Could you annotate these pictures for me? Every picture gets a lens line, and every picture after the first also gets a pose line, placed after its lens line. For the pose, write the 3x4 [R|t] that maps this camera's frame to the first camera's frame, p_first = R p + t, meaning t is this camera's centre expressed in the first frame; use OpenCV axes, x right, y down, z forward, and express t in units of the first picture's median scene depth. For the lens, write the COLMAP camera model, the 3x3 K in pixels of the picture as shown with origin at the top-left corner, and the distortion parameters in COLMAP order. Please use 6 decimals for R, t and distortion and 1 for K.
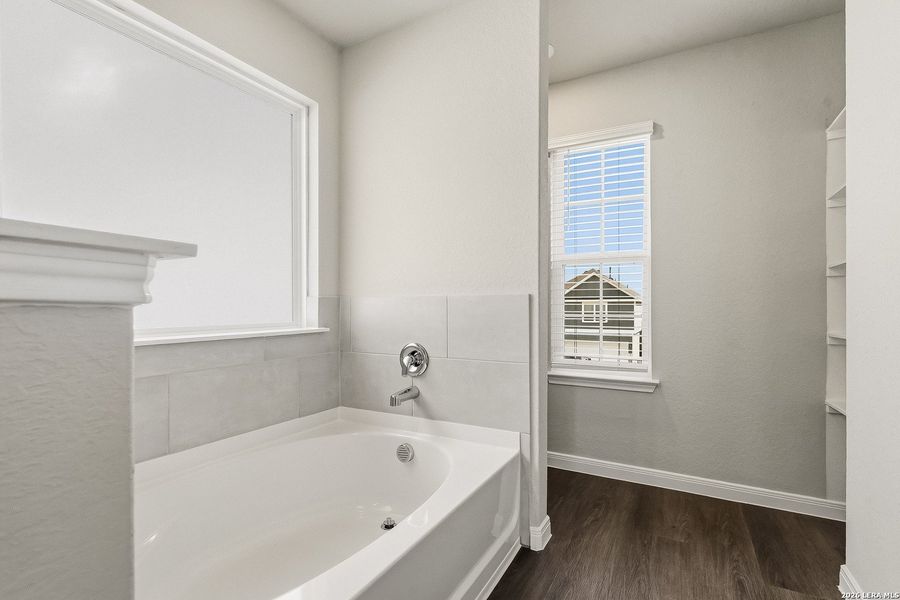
lens RADIAL K [[409.1, 0, 449.5], [0, 409.1, 302.8], [0, 0, 1]] dist [0.015378, 0.000964]
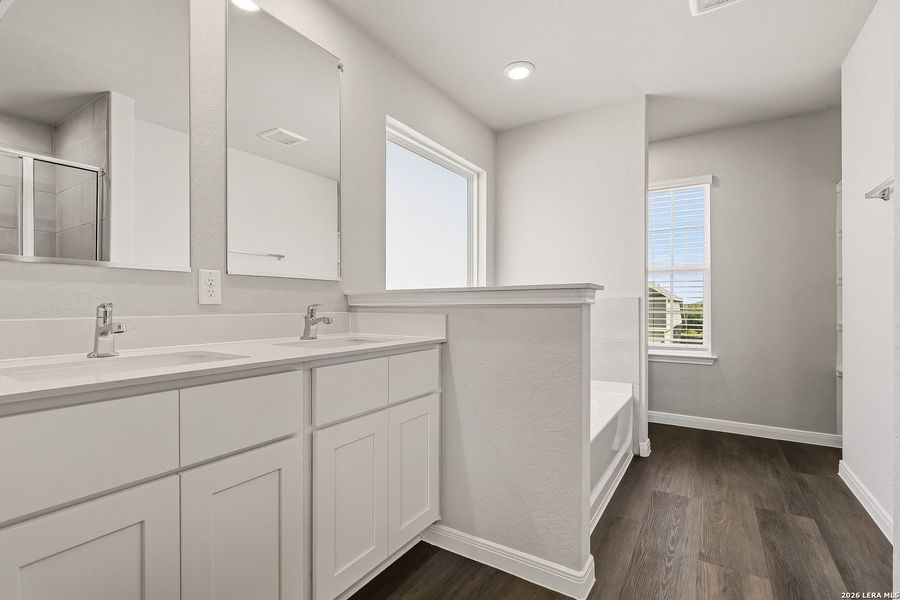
lens RADIAL K [[409.1, 0, 452.5], [0, 409.1, 301.1], [0, 0, 1]] dist [0.015378, 0.000964]
pose [[0.998877, -0.002030, -0.047331, -0.426191], [0.002018, 0.999998, -0.000301, -0.005526], [0.047332, 0.000206, 0.998879, -0.592605]]
